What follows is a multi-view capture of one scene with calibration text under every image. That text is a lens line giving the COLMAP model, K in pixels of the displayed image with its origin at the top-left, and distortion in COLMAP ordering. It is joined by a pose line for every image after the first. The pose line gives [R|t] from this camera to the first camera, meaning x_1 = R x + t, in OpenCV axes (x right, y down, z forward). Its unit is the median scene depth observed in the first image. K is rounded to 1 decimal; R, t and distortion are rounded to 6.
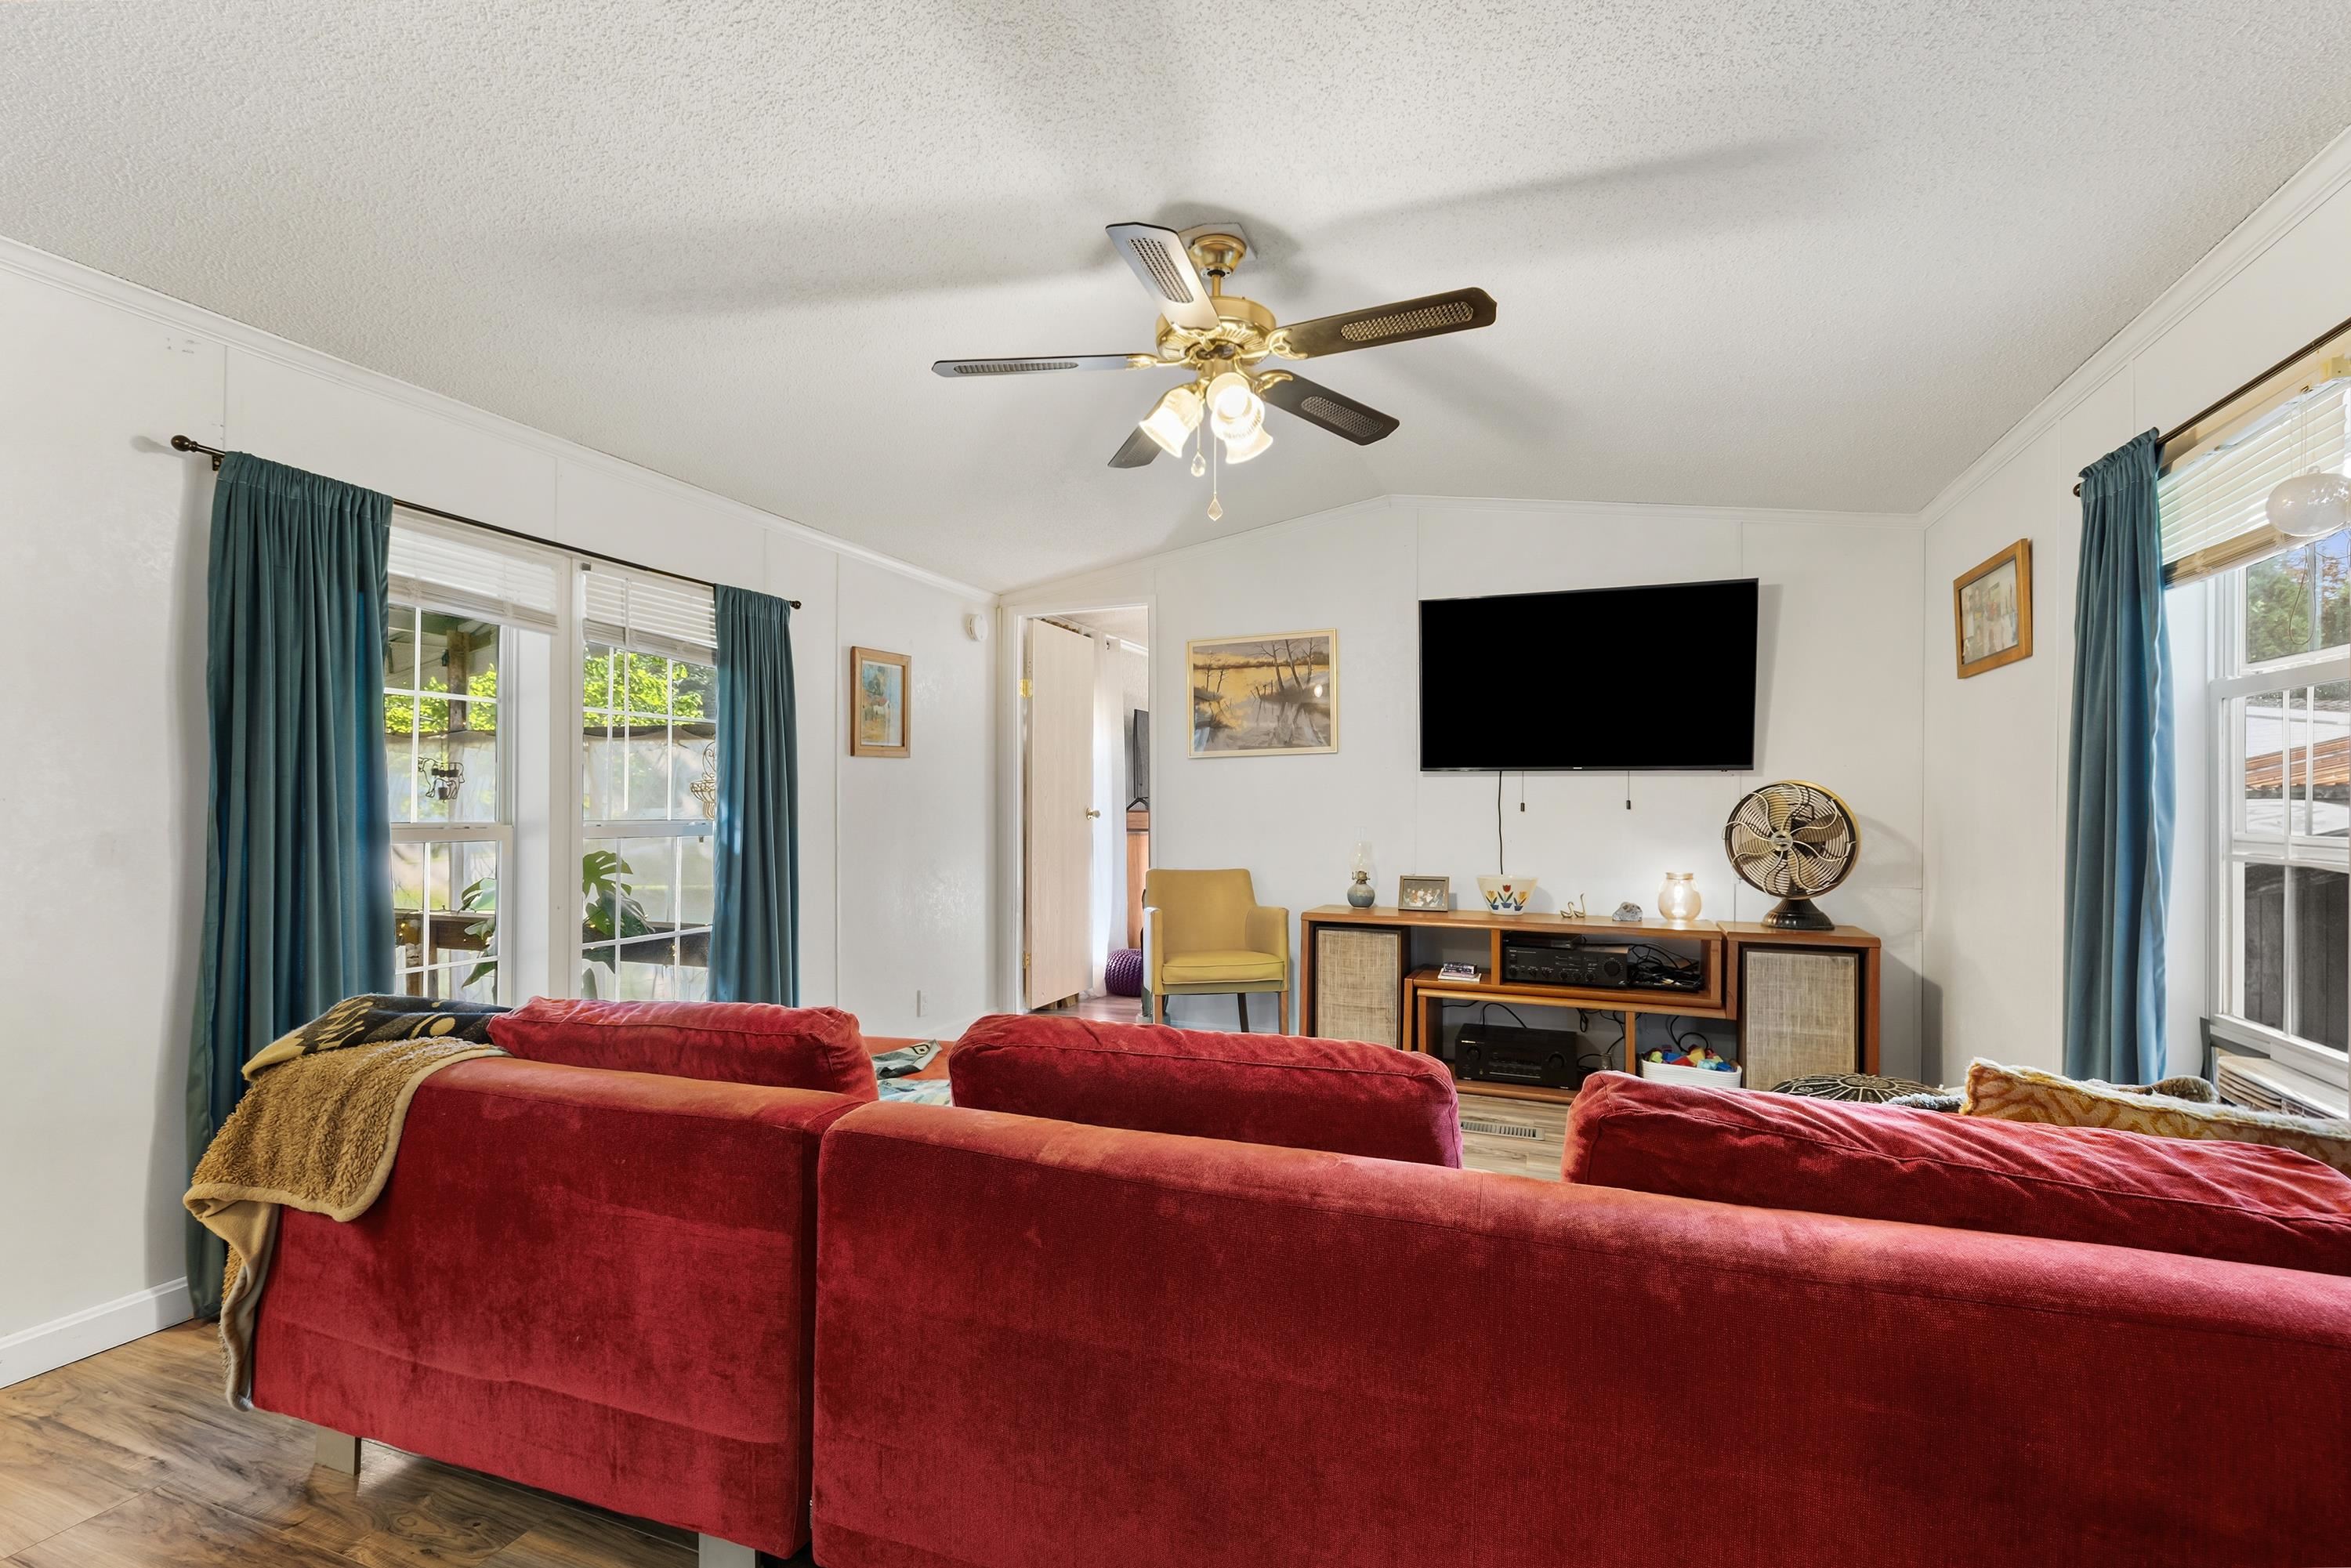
lens RADIAL K [[1053.3, 0, 1183.8], [0, 1053.3, 797.4], [0, 0, 1]] dist [0.004258, -0.000710]
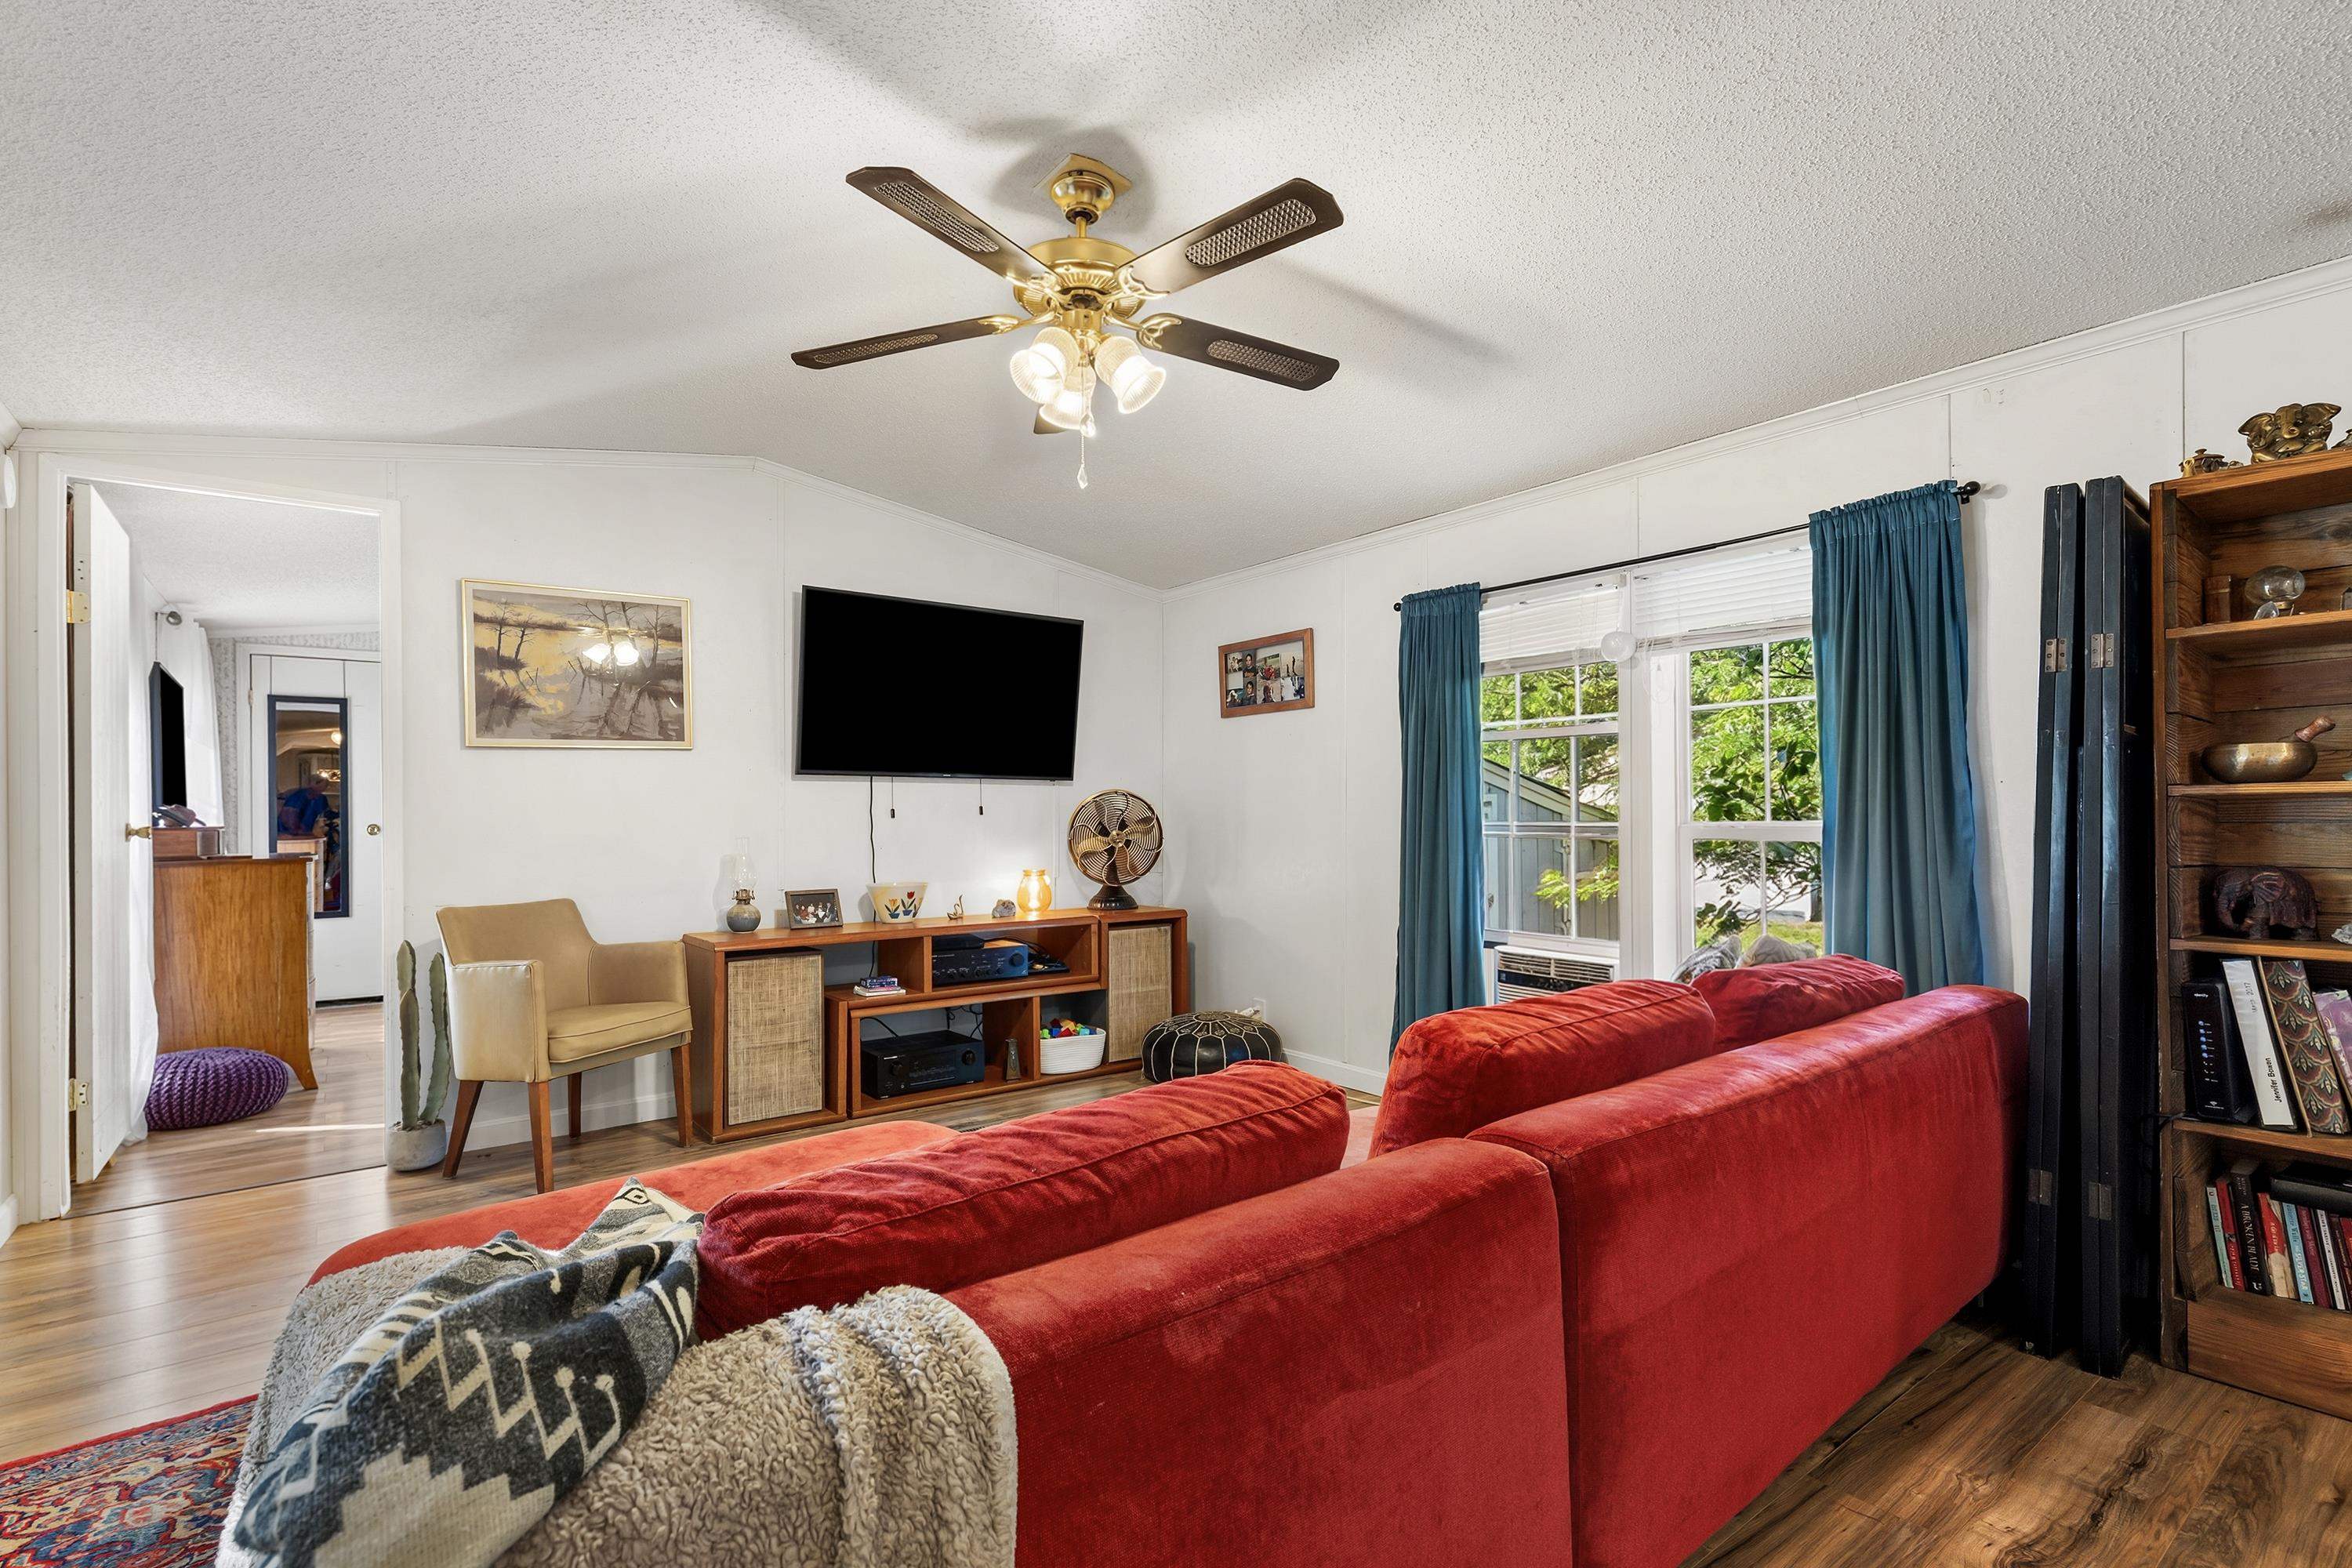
lens RADIAL K [[1053.8, 0, 1183.1], [0, 1053.8, 797.7], [0, 0, 1]] dist [0.004258, -0.000710]
pose [[0.522469, 0.007817, 0.852623, -0.398031], [0.003927, 0.999925, -0.011575, 0.007460], [-0.852649, 0.009396, 0.522399, 0.263007]]
